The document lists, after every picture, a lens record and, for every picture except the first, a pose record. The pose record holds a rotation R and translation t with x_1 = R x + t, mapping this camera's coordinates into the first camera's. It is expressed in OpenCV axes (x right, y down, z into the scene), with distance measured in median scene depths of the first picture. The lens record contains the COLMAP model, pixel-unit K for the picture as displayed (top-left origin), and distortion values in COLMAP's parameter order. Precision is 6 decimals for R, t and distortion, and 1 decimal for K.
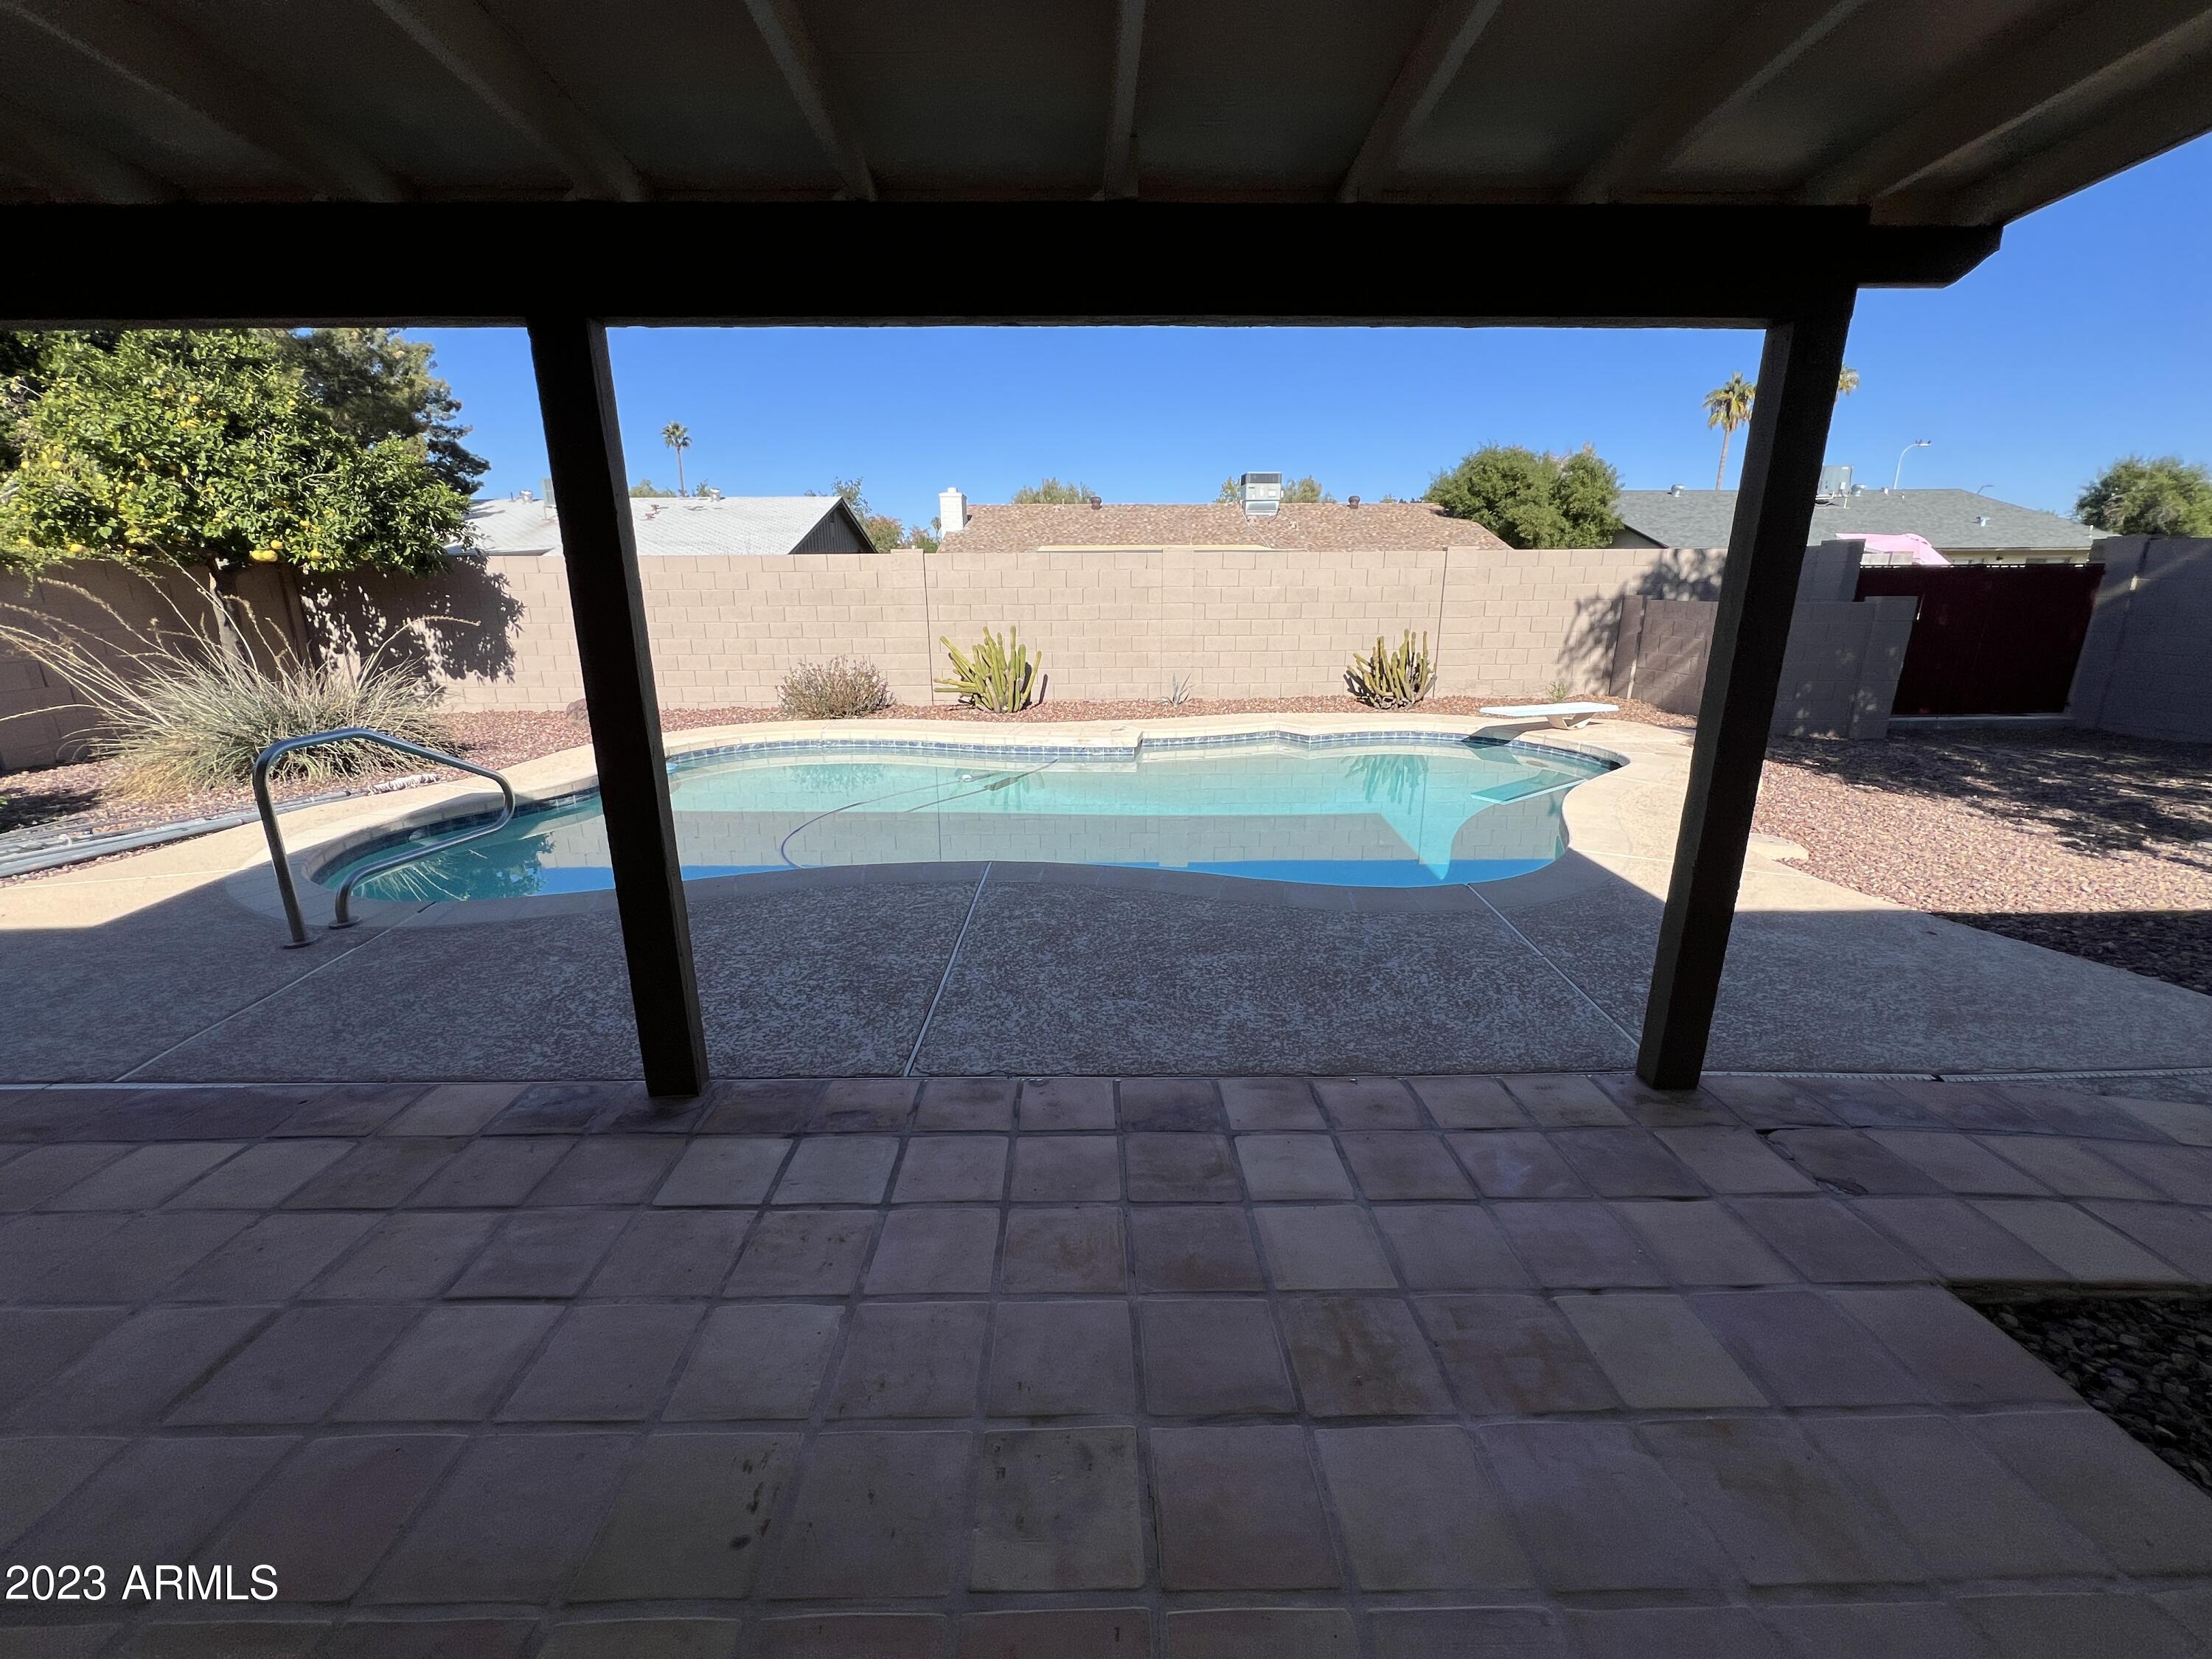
lens RADIAL K [[885.3, 0, 1102.2], [0, 885.3, 825.0], [0, 0, 1]] dist [-0.003259, 0.001013]
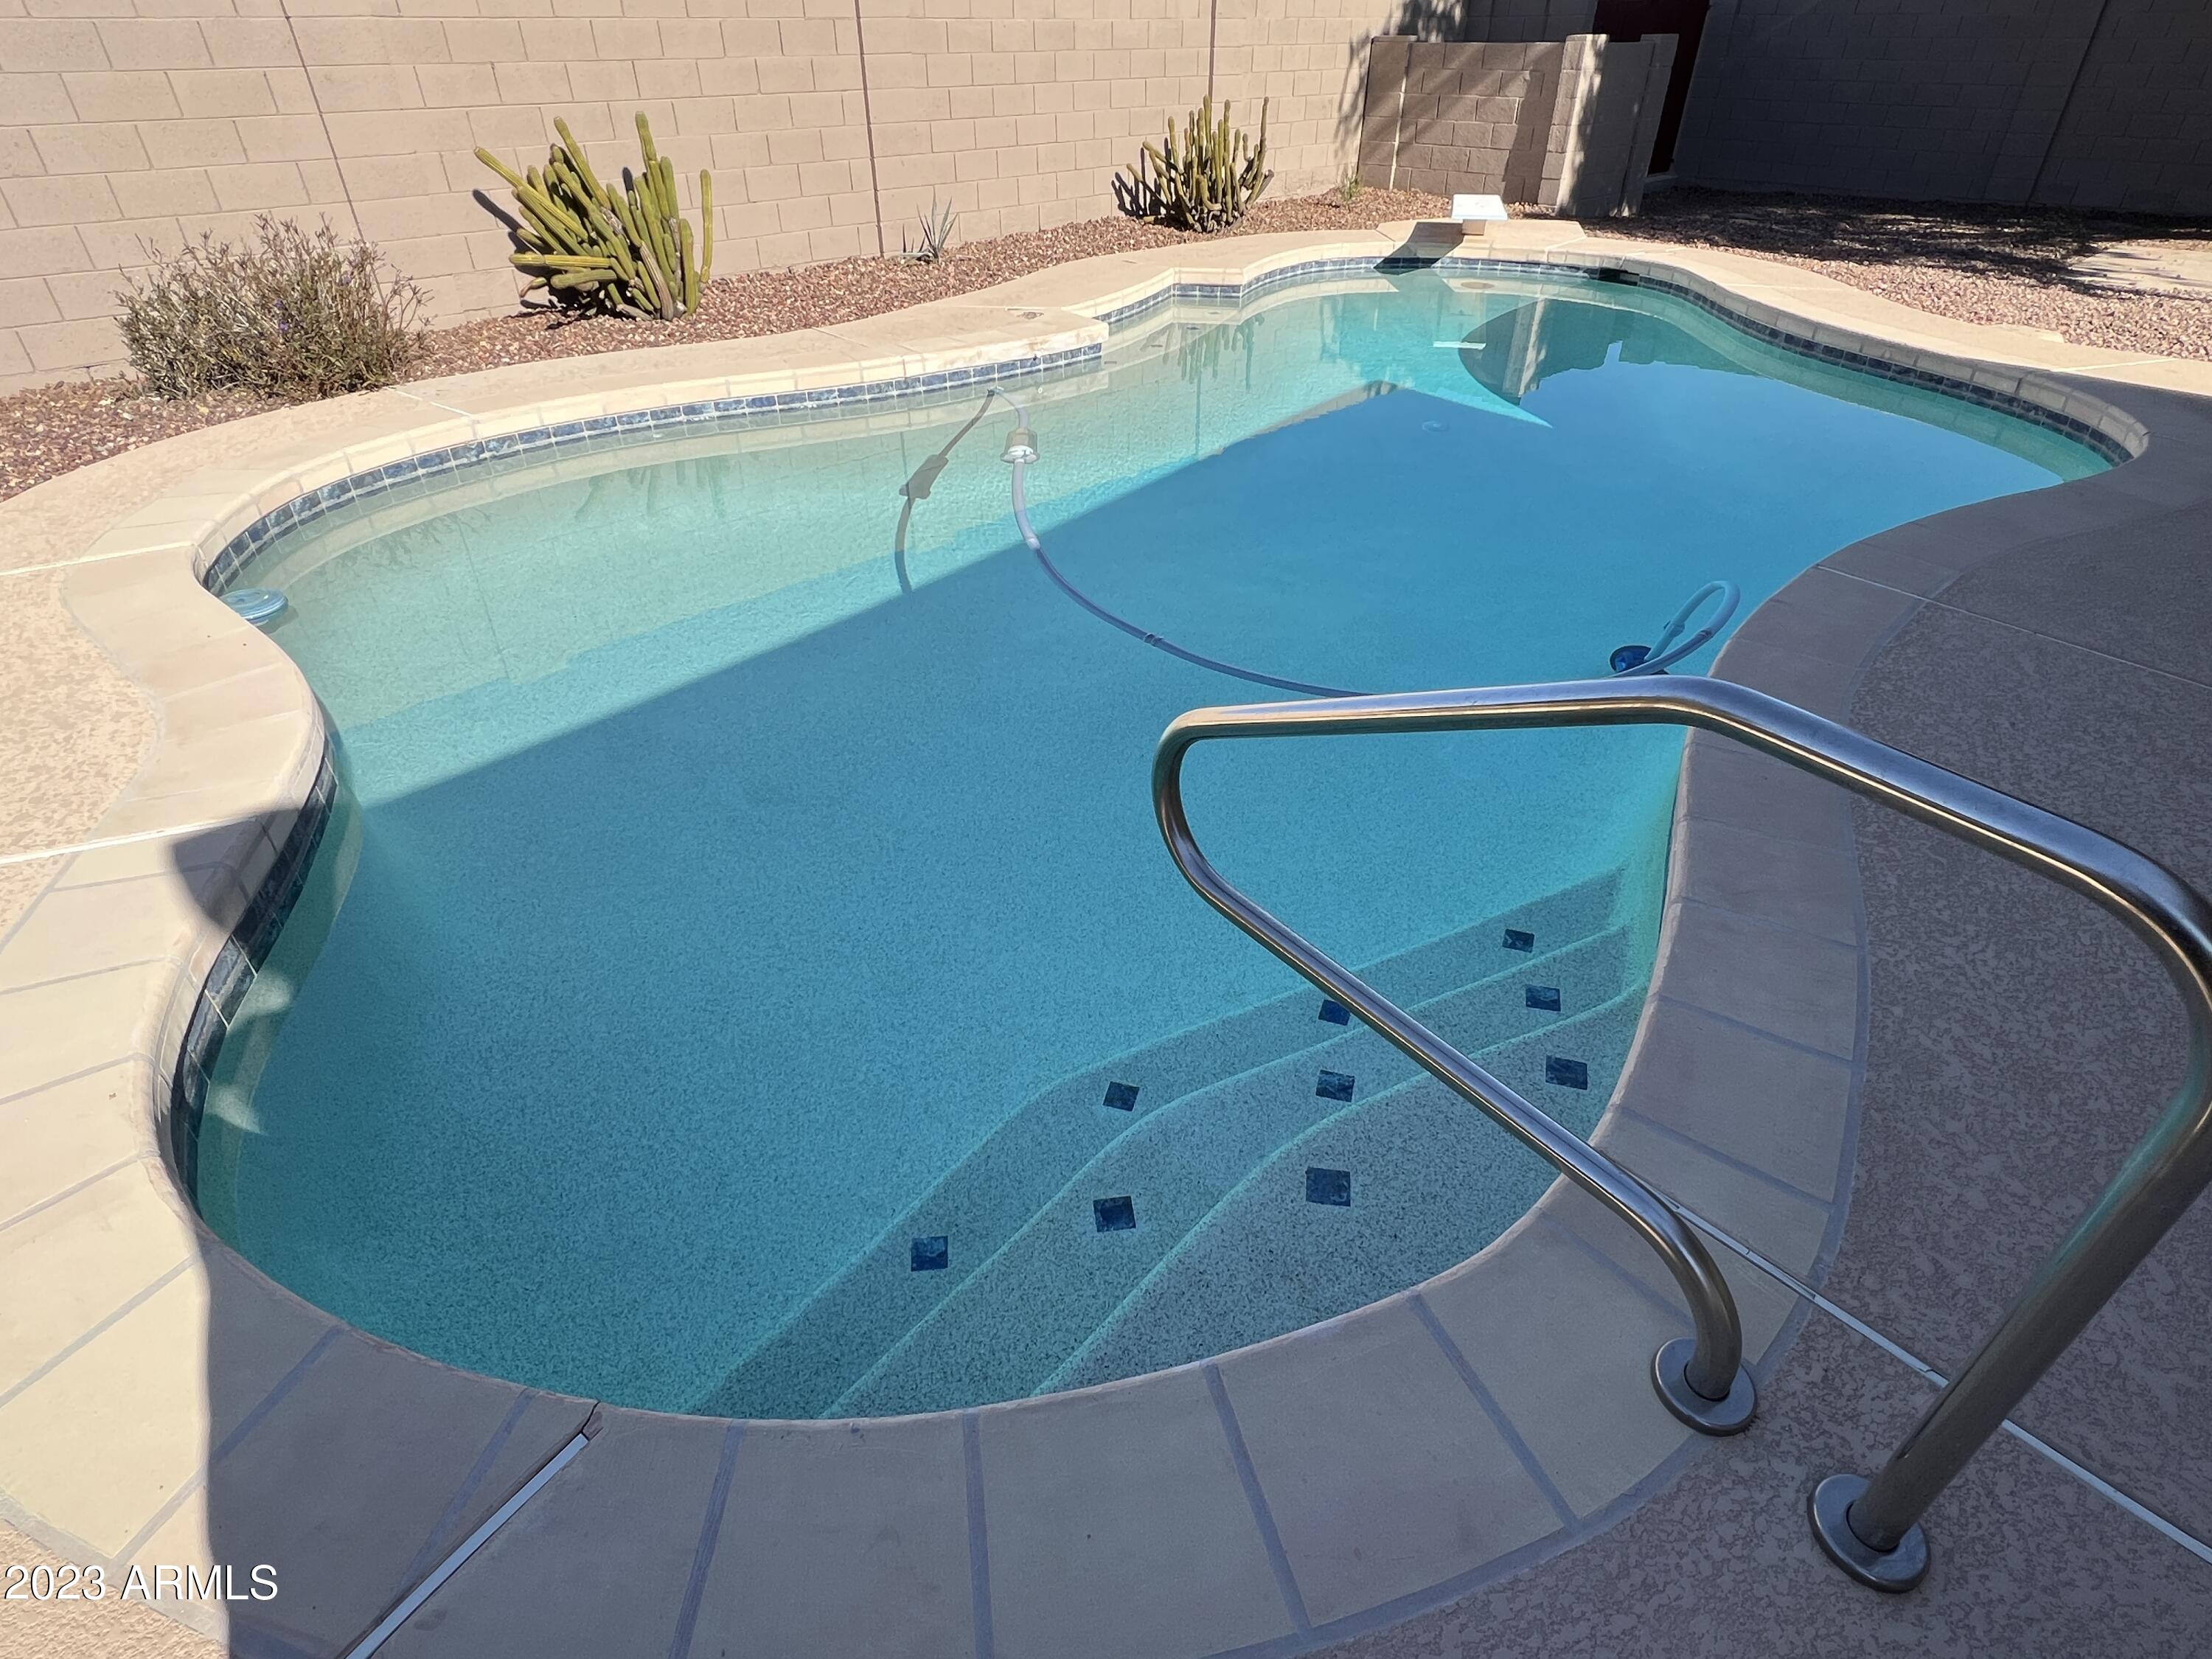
lens RADIAL K [[1147.1, 0, 1100.6], [0, 1147.1, 831.9], [0, 0, 1]] dist [-0.001628, -0.001291]
pose [[0.728748, -0.392283, 0.561284, -0.496948], [0.182088, 0.901154, 0.393403, -0.093335], [-0.660129, -0.184489, 0.728144, 0.398117]]
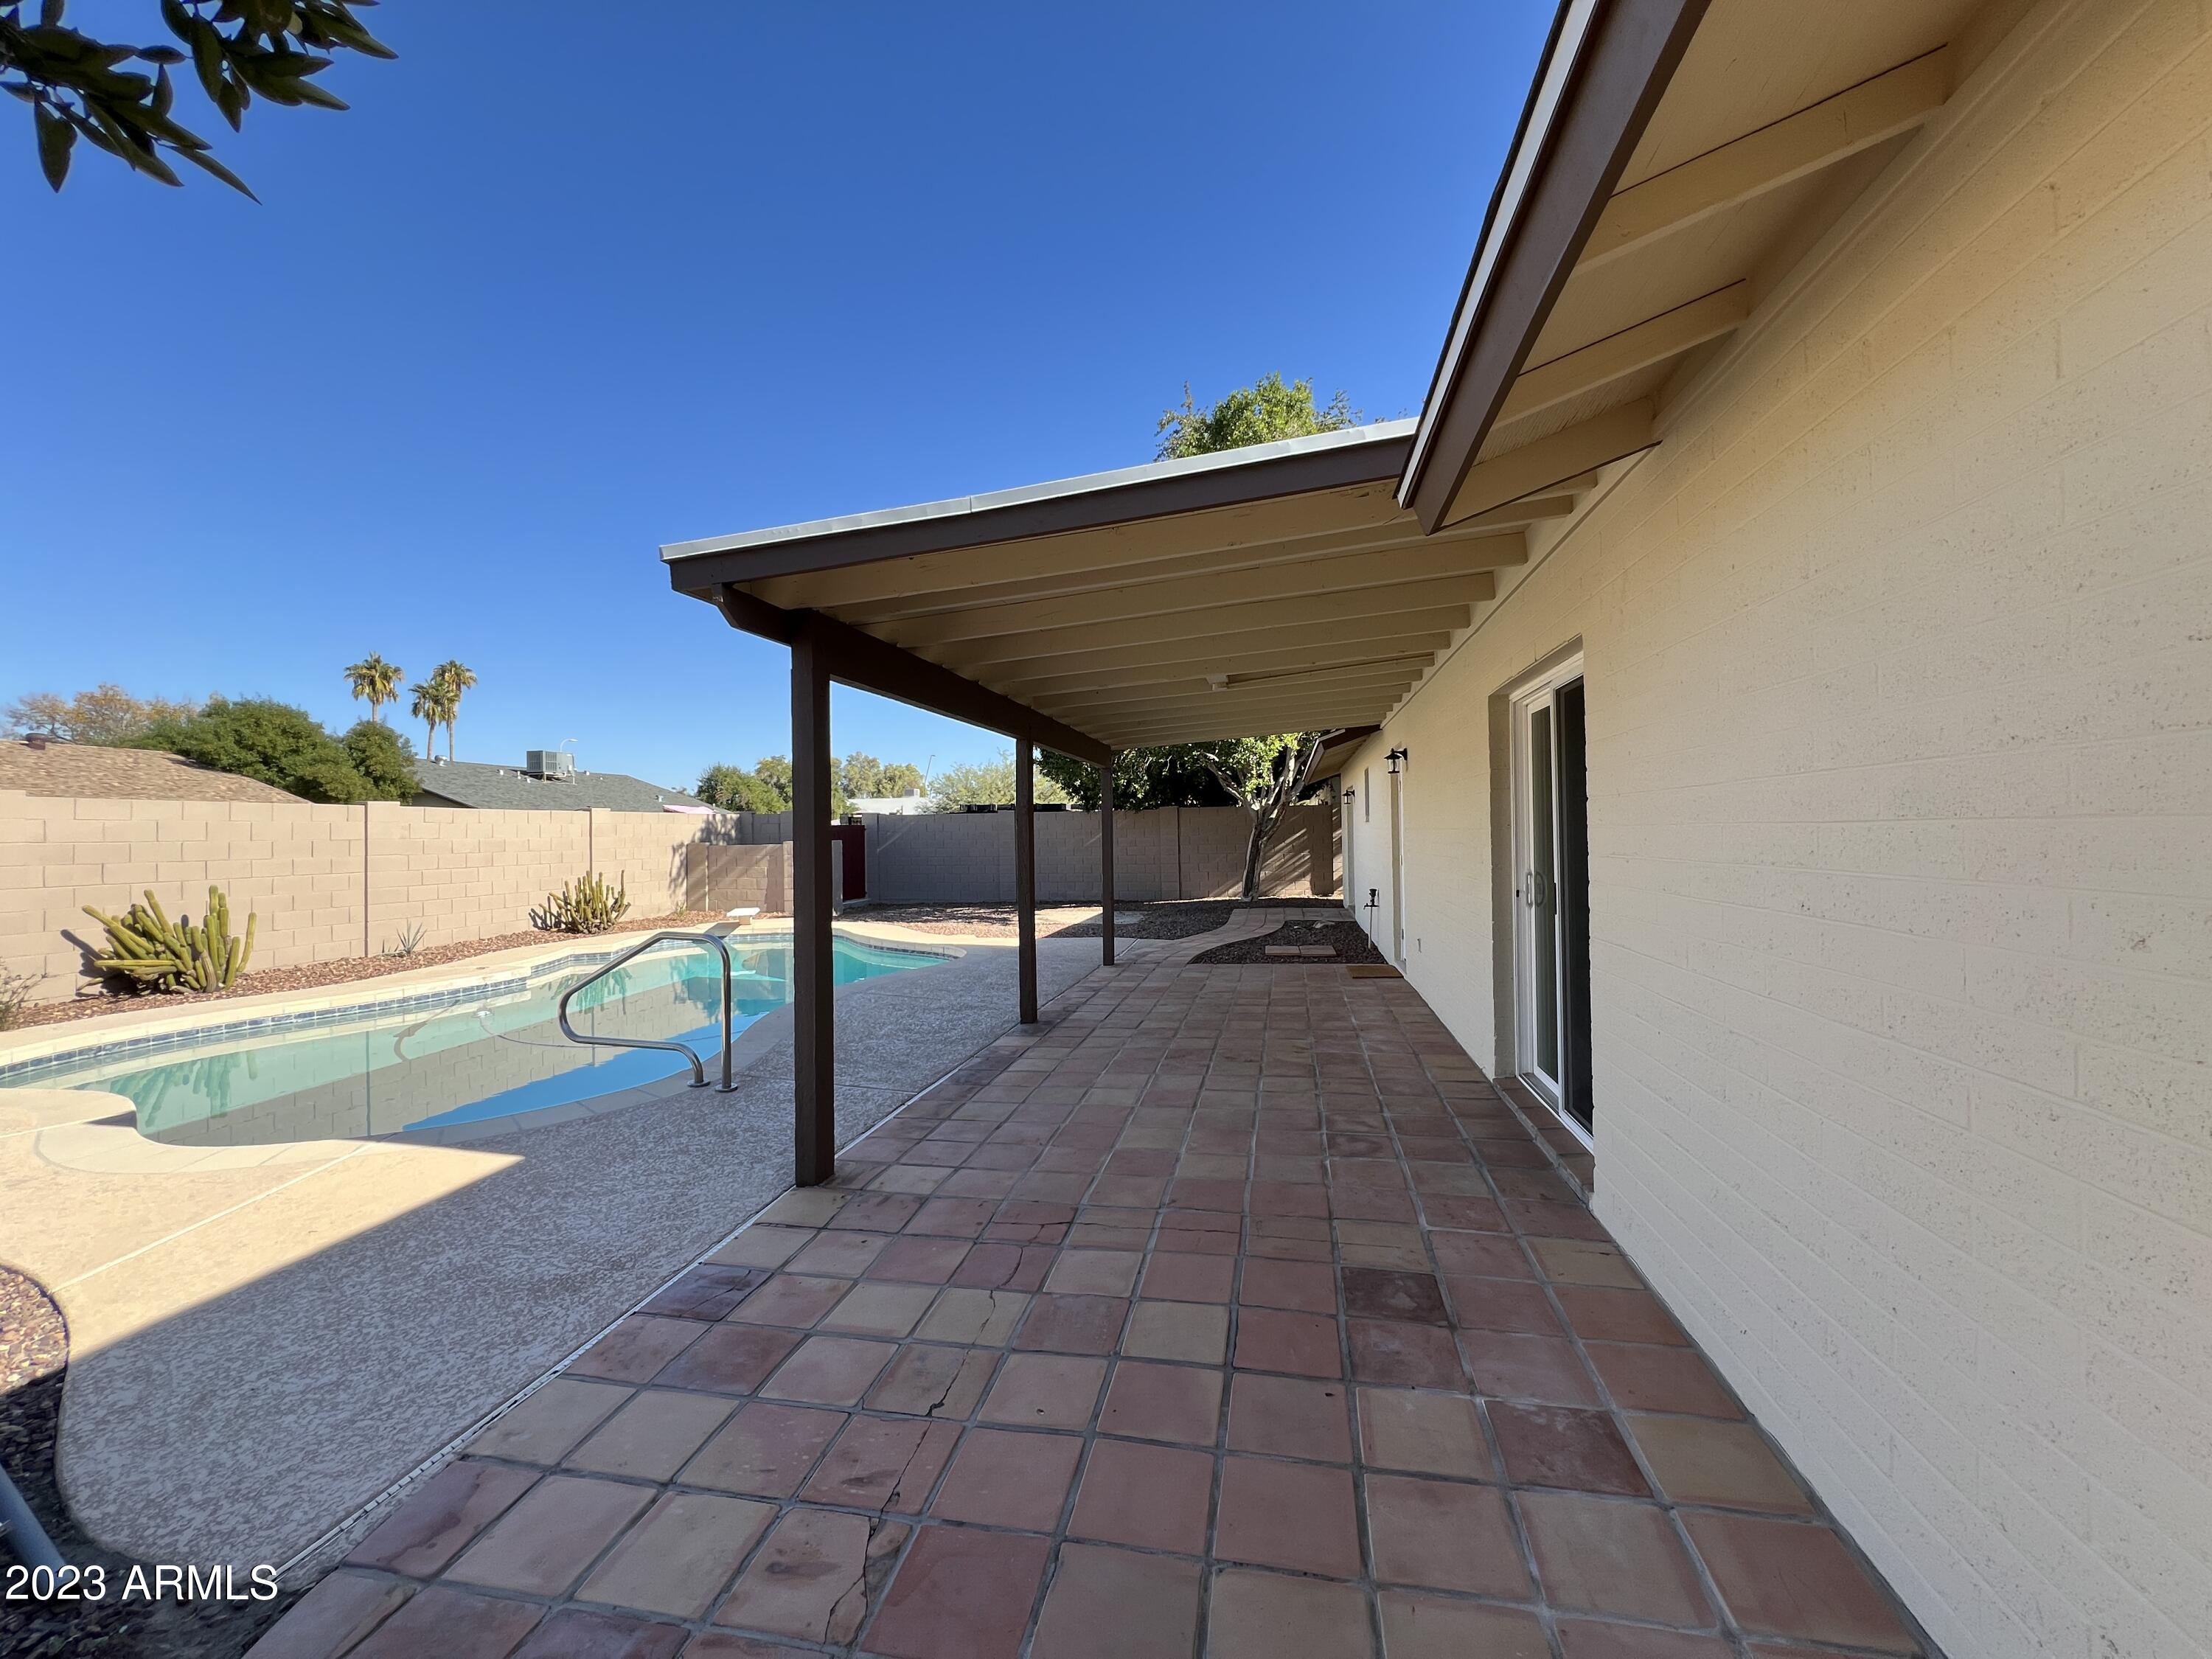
lens RADIAL K [[885.3, 0, 1101.7], [0, 885.3, 812.7], [0, 0, 1]] dist [-0.003259, 0.001013]
pose [[0.222225, 0.022835, 0.974728, -0.870048], [0.268737, 0.959566, -0.083748, 0.000600], [-0.937228, 0.280556, 0.207103, 0.044094]]
